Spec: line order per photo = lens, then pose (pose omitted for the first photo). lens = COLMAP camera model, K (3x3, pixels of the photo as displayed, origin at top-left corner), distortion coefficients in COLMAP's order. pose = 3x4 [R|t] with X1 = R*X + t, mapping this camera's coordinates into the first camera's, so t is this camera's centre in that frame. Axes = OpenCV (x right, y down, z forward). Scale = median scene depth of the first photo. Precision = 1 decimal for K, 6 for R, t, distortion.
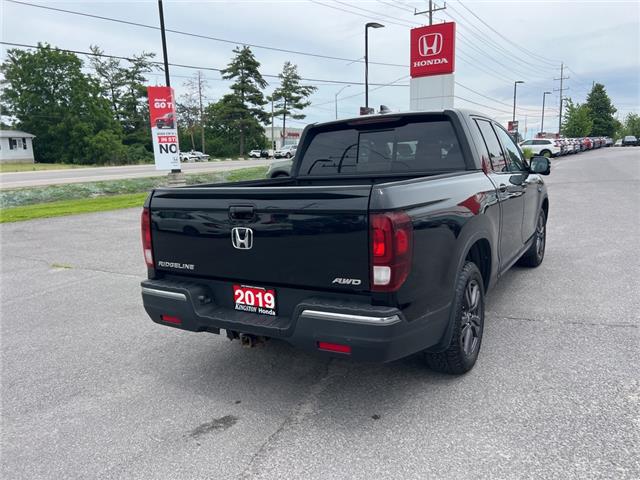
lens RADIAL K [[490.2, 0, 341.4], [0, 490.2, 241.0], [0, 0, 1]] dist [0.065814, -0.066857]
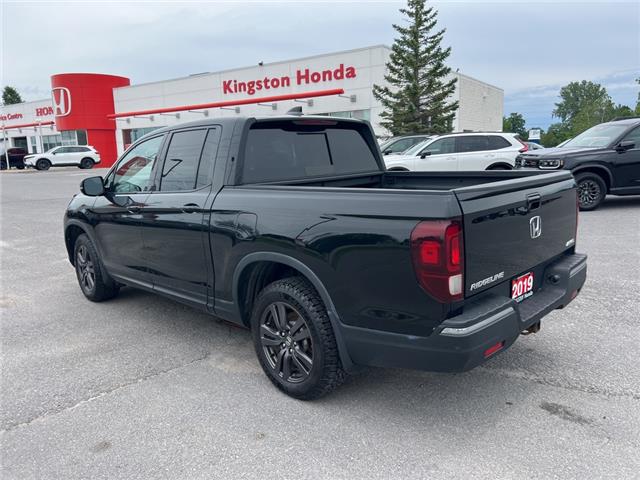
lens RADIAL K [[476.3, 0, 329.6], [0, 476.3, 233.2], [0, 0, 1]] dist [0.065019, -0.071673]
pose [[0.242645, -0.124982, 0.962031, -0.116147], [0.184279, 0.979549, 0.080779, -0.014080], [-0.952452, 0.157681, 0.260714, 0.103975]]
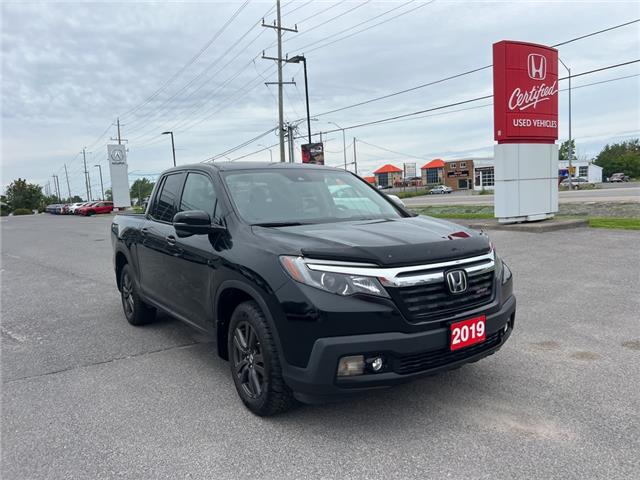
lens RADIAL K [[482.9, 0, 320.0], [0, 482.9, 240.0], [0, 0, 1]] dist [0.067158, -0.078451]
pose [[-0.430150, 0.142931, -0.891370, 0.167970], [-0.089503, 0.975770, 0.199656, -0.050776], [0.898309, 0.165662, -0.406935, 0.258178]]
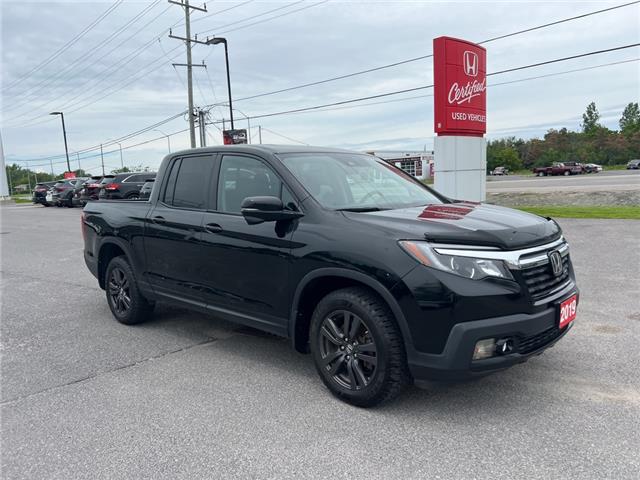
lens RADIAL K [[482.0, 0, 323.3], [0, 482.0, 244.4], [0, 0, 1]] dist [0.069681, -0.085973]
pose [[-0.228065, 0.175881, -0.957628, 0.178601], [-0.117485, 0.971391, 0.206389, -0.044590], [0.966532, 0.159577, -0.200877, 0.216608]]
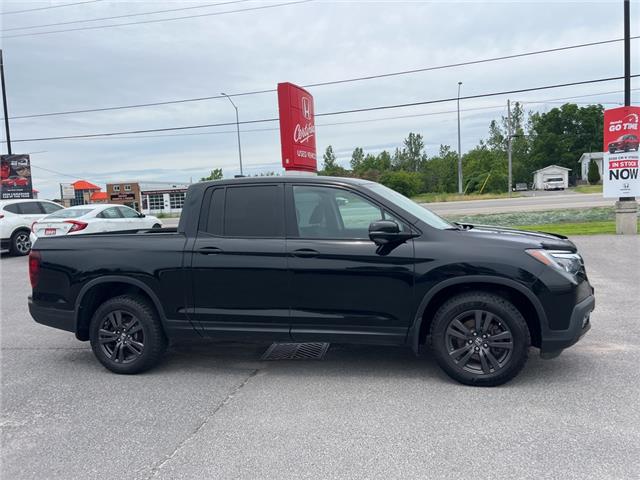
lens RADIAL K [[482.0, 0, 323.3], [0, 482.0, 244.4], [0, 0, 1]] dist [0.069681, -0.085973]
pose [[0.264020, 0.111582, -0.958041, 0.191323], [-0.126456, 0.988716, 0.080306, -0.032509], [0.956192, 0.099947, 0.275151, 0.127523]]
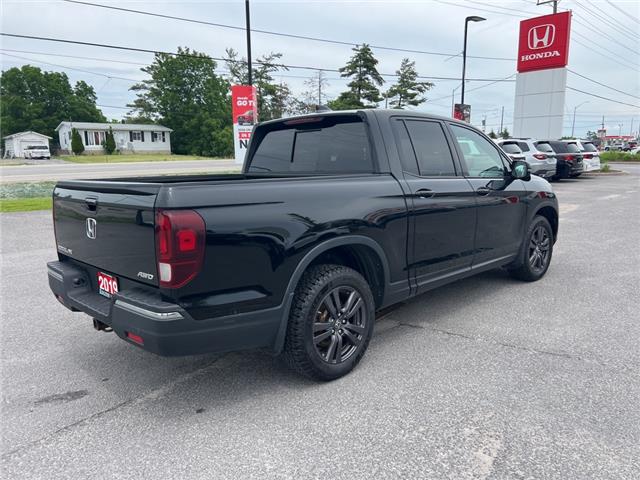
lens RADIAL K [[489.5, 0, 337.4], [0, 489.5, 238.5], [0, 0, 1]] dist [0.065638, -0.072546]
pose [[0.969775, 0.065006, -0.235181, 0.051993], [-0.064560, 0.997868, 0.009604, -0.002598], [0.235304, 0.005869, 0.971904, 0.006461]]
